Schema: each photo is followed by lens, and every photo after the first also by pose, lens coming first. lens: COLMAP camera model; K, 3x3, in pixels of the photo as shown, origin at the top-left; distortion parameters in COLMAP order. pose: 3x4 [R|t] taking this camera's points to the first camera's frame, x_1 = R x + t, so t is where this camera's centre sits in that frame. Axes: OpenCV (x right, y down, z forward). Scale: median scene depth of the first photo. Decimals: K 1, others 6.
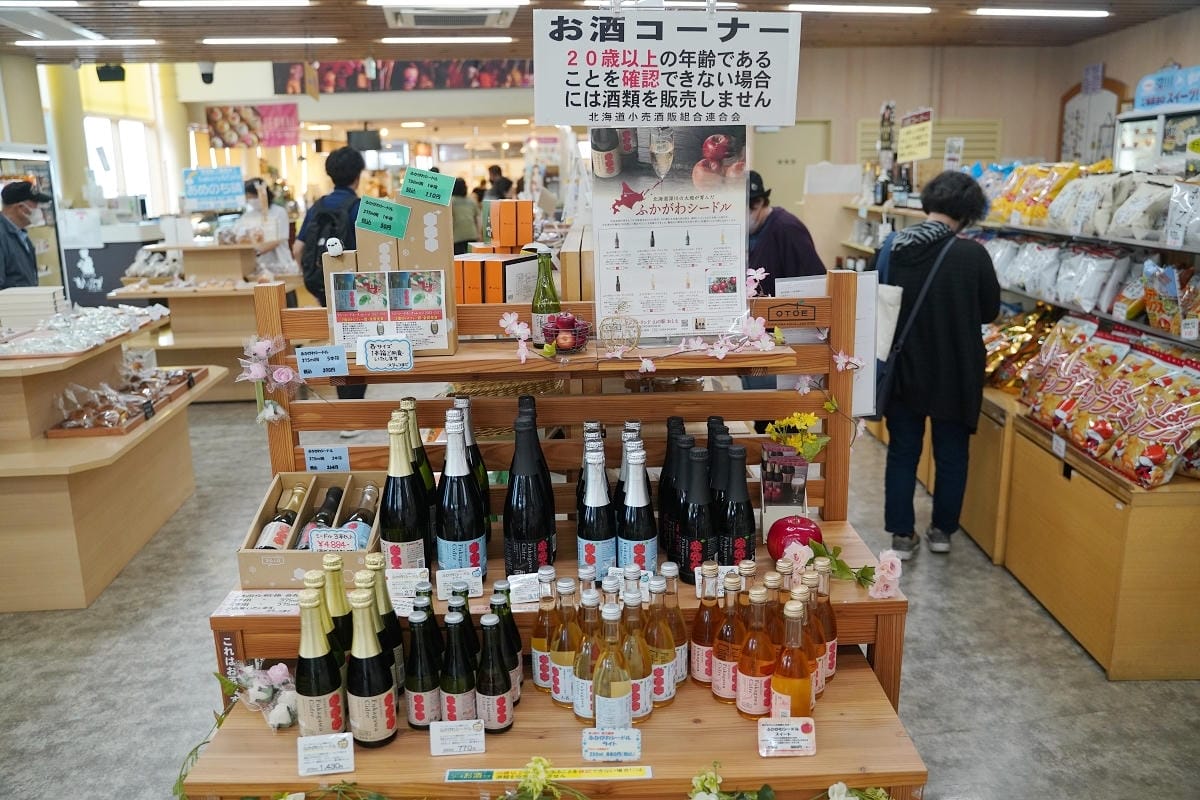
lens RADIAL K [[976.0, 0, 602.4], [0, 976.0, 399.9], [0, 0, 1]] dist [-0.049583, 0.006751]
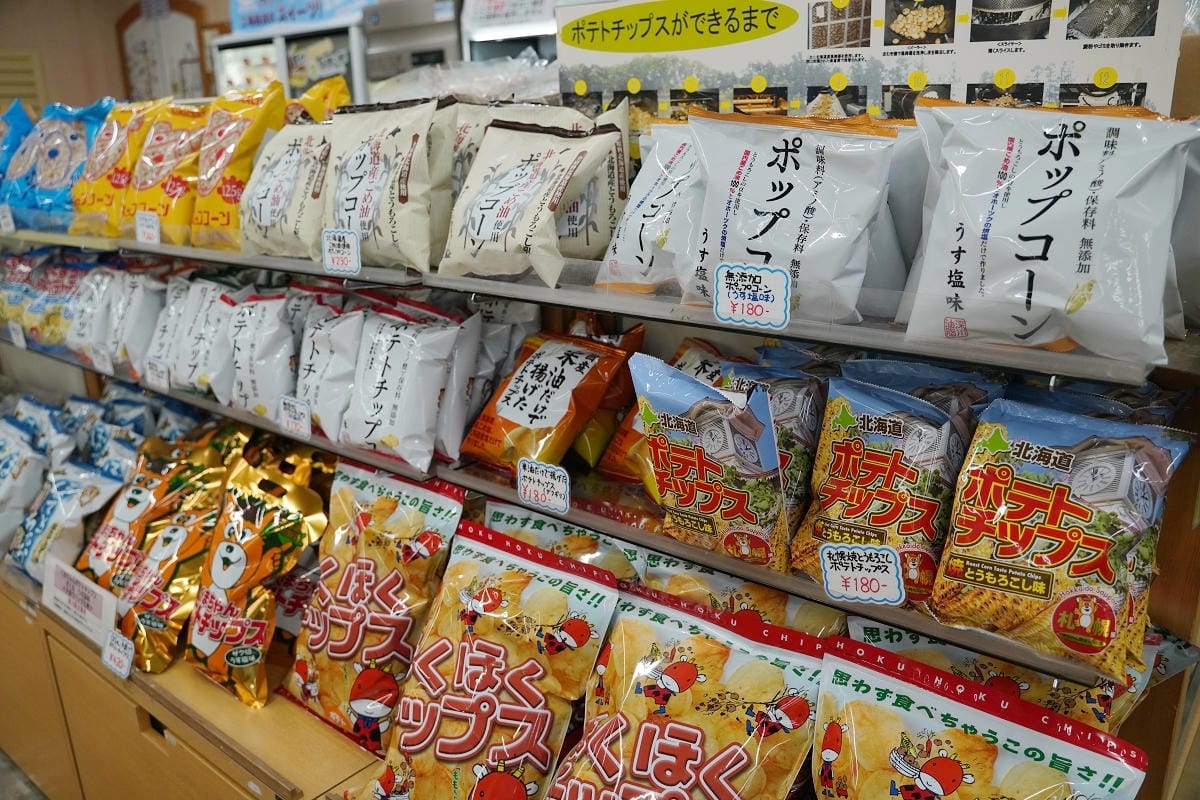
lens RADIAL K [[976.0, 0, 599.1], [0, 976.0, 400.4], [0, 0, 1]] dist [-0.049583, 0.006751]
pose [[0.626611, -0.224605, 0.746264, 0.221147], [0.193708, 0.972406, 0.130018, -0.130897], [-0.754874, 0.063087, 0.652828, 0.581251]]
